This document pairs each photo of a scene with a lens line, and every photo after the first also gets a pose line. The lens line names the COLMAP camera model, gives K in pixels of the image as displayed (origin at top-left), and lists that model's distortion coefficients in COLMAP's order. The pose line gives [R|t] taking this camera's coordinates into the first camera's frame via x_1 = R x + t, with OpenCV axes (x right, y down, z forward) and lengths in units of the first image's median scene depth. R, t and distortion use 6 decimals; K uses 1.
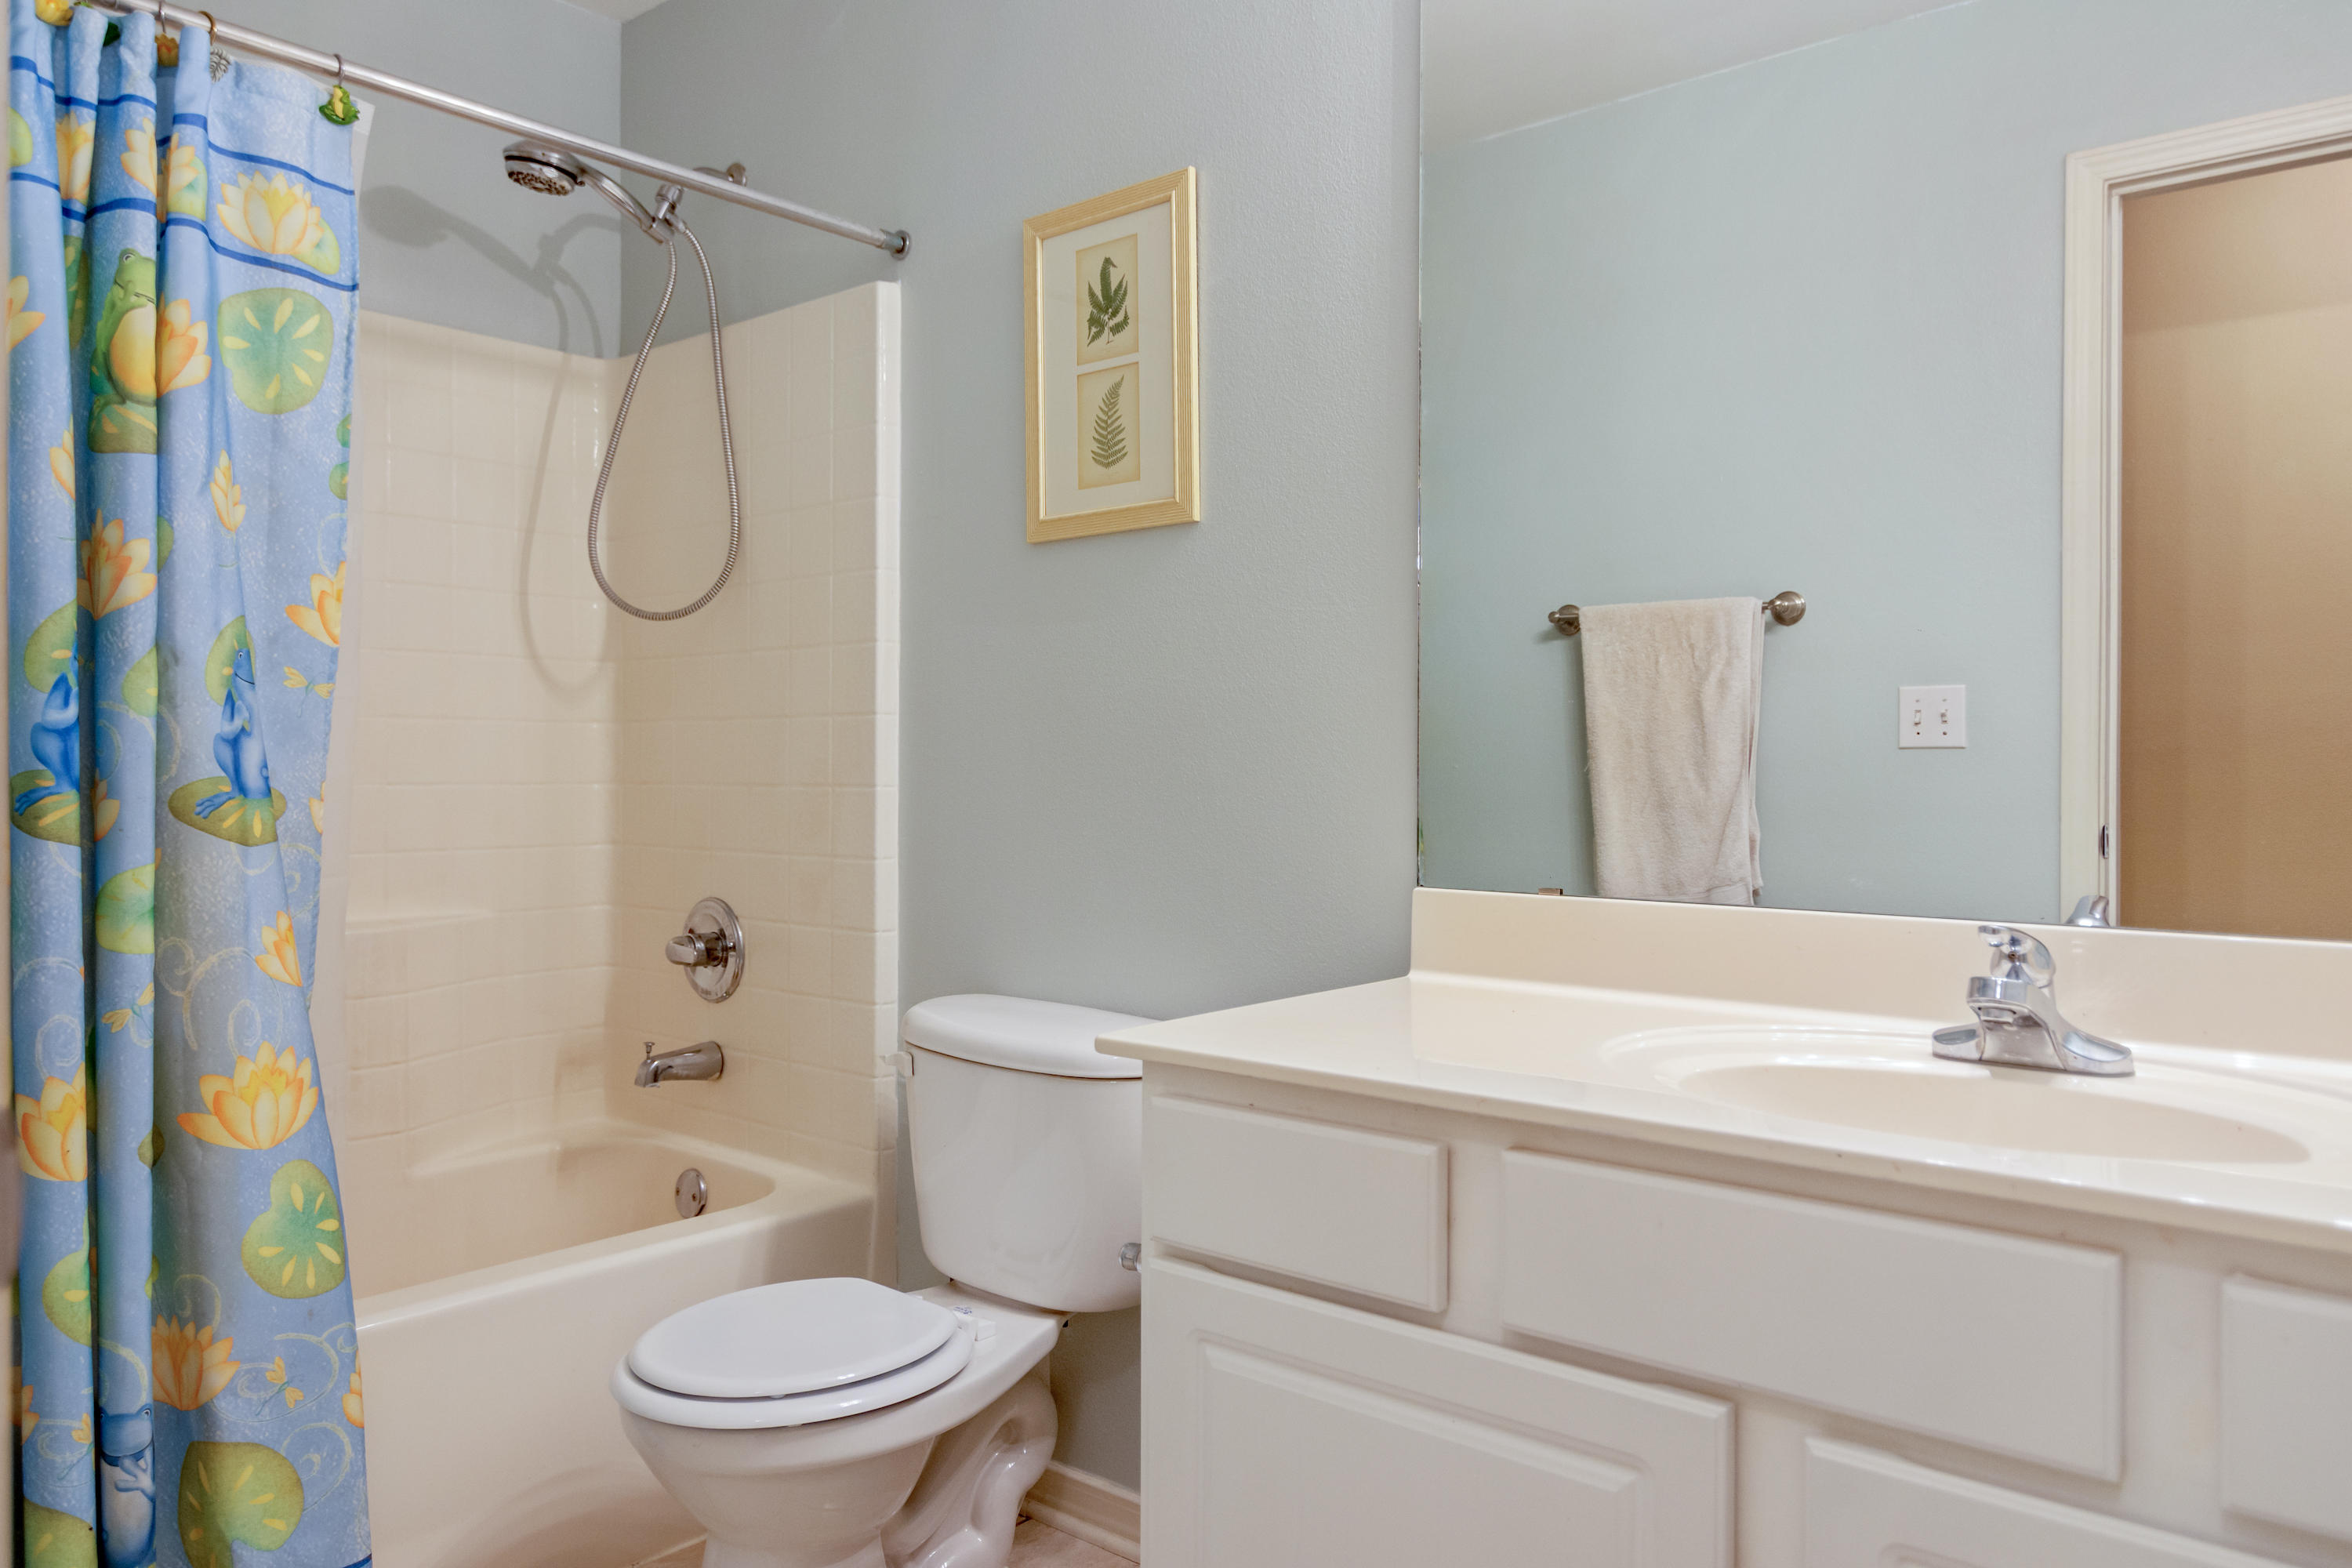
lens RADIAL K [[1626.4, 0, 1176.0], [0, 1626.4, 784.0], [0, 0, 1]] dist [0.000933, 0.000927]
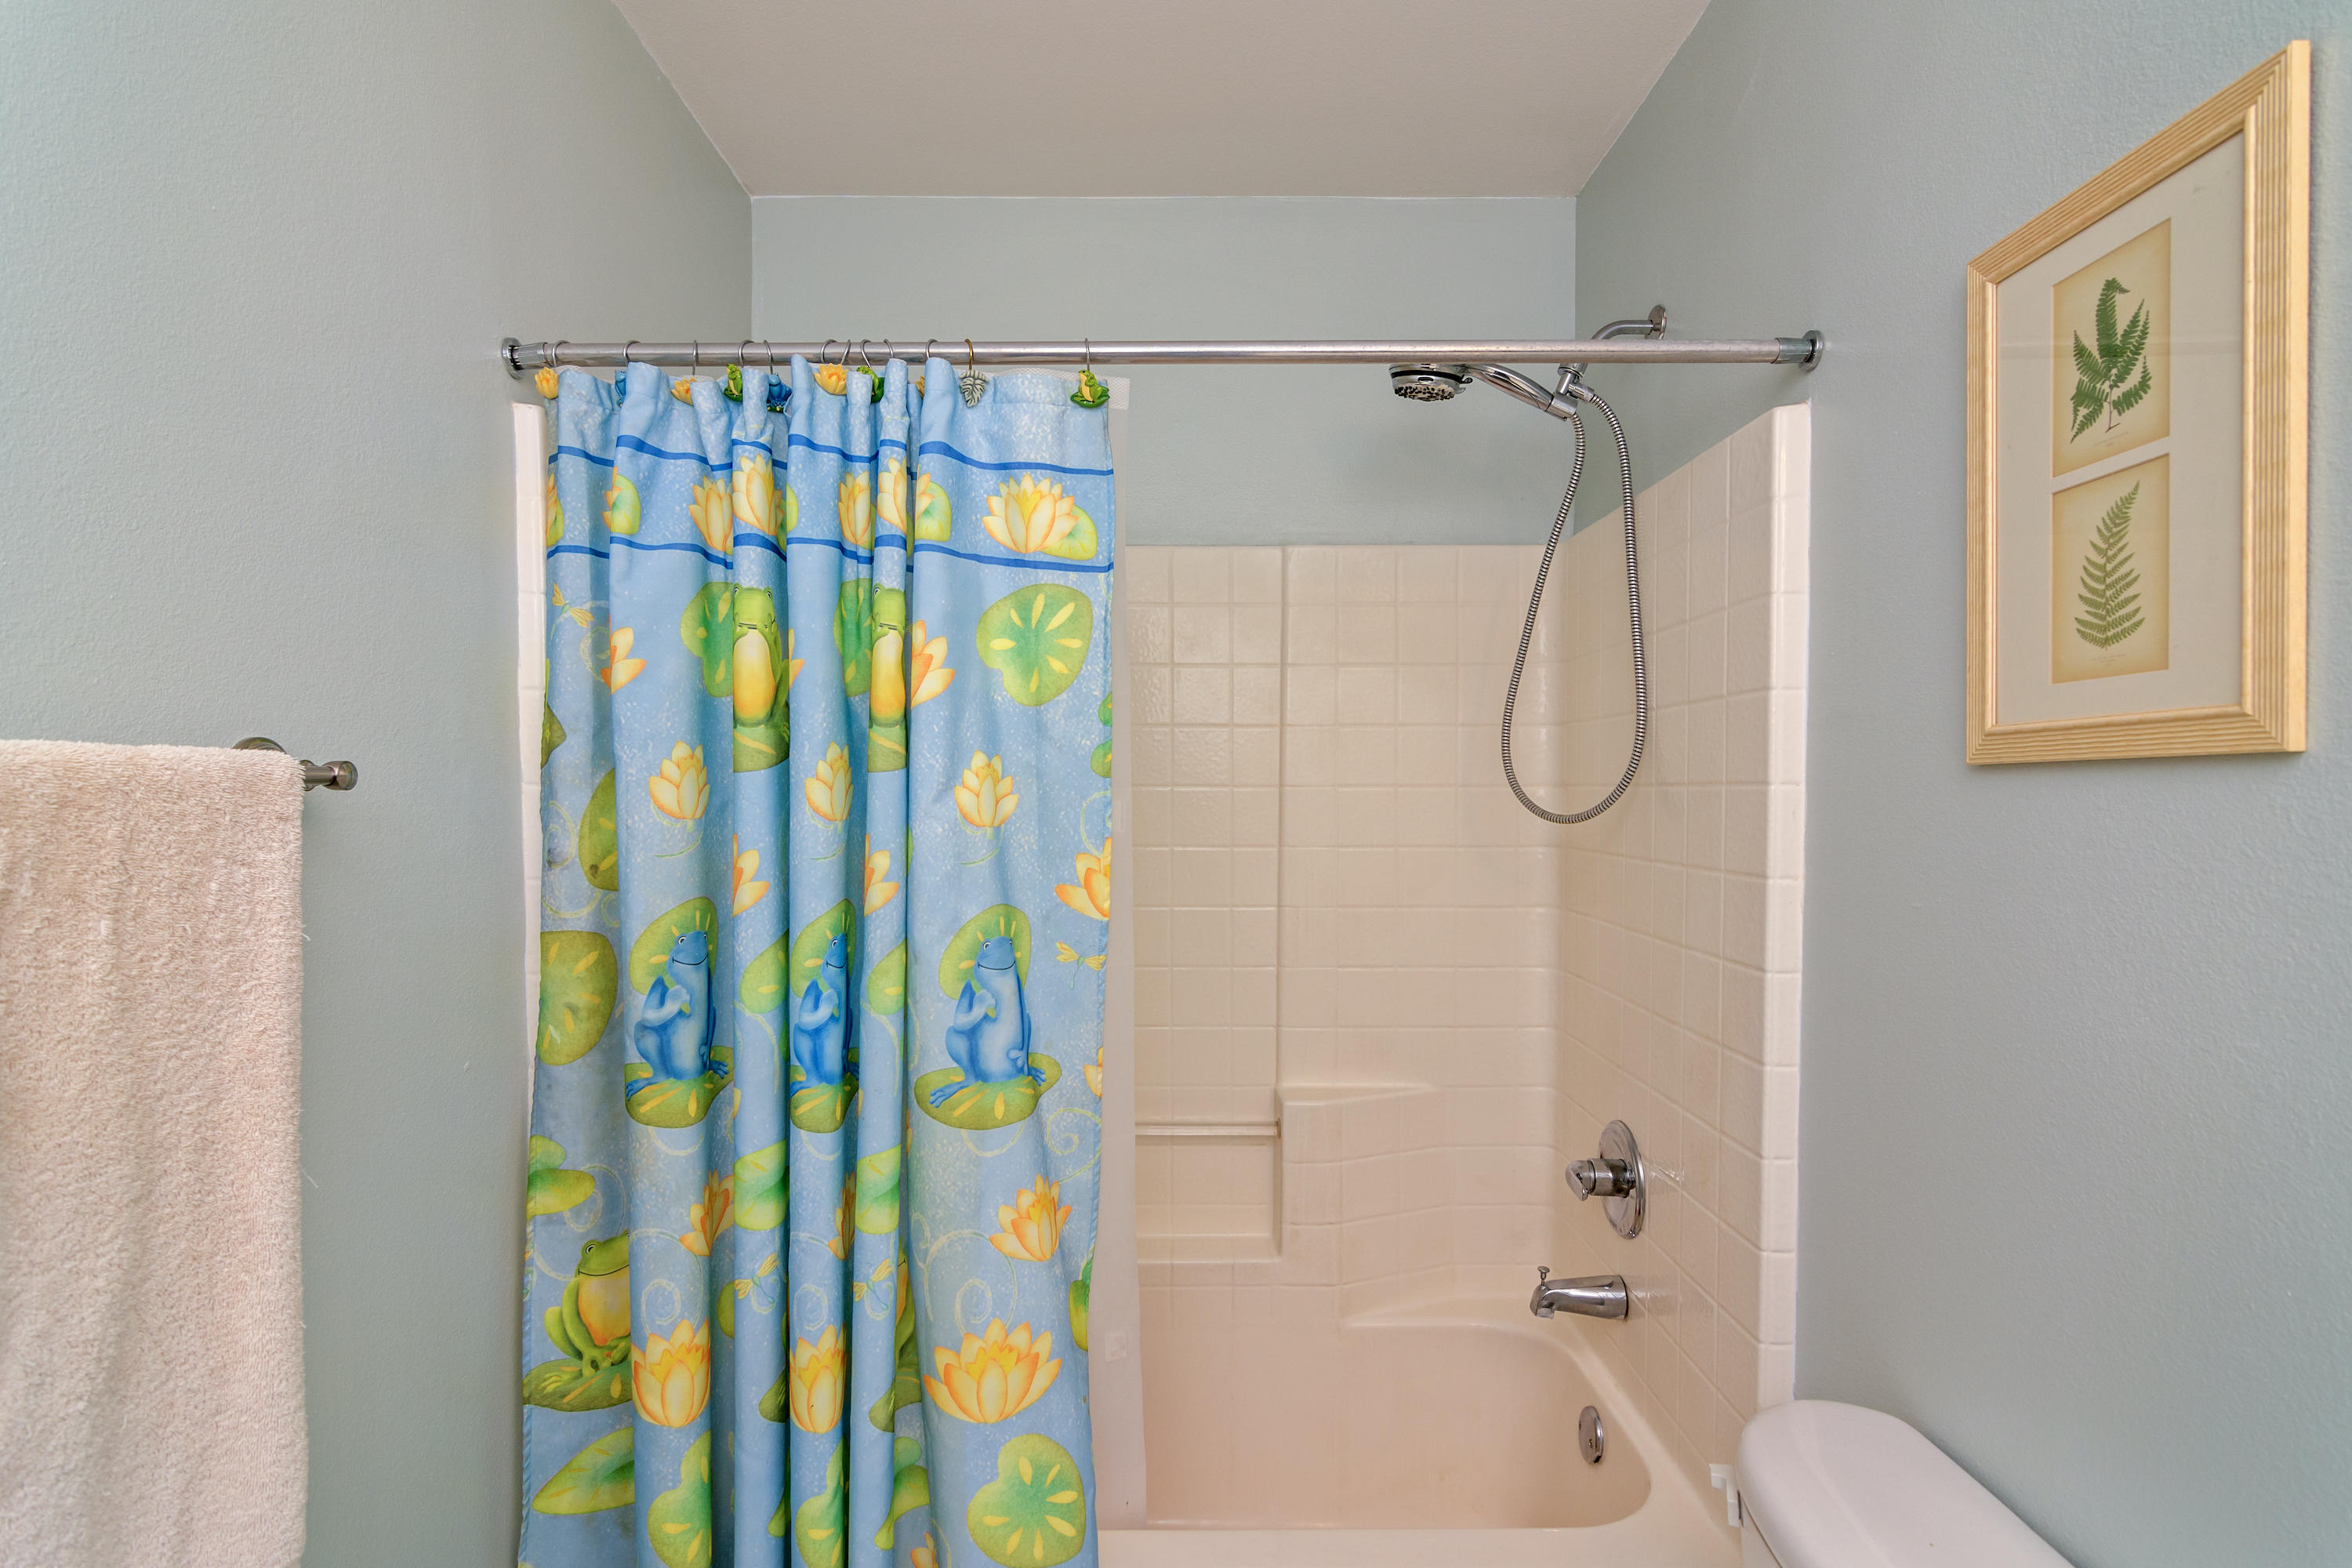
lens RADIAL K [[1166.7, 0, 1171.4], [0, 1166.7, 828.1], [0, 0, 1]] dist [-0.000621, 0.000234]
pose [[0.648293, 0.021970, -0.761074, 0.070810], [-0.005955, 0.999699, 0.023787, -0.163771], [0.761368, -0.010889, 0.648229, 0.567856]]
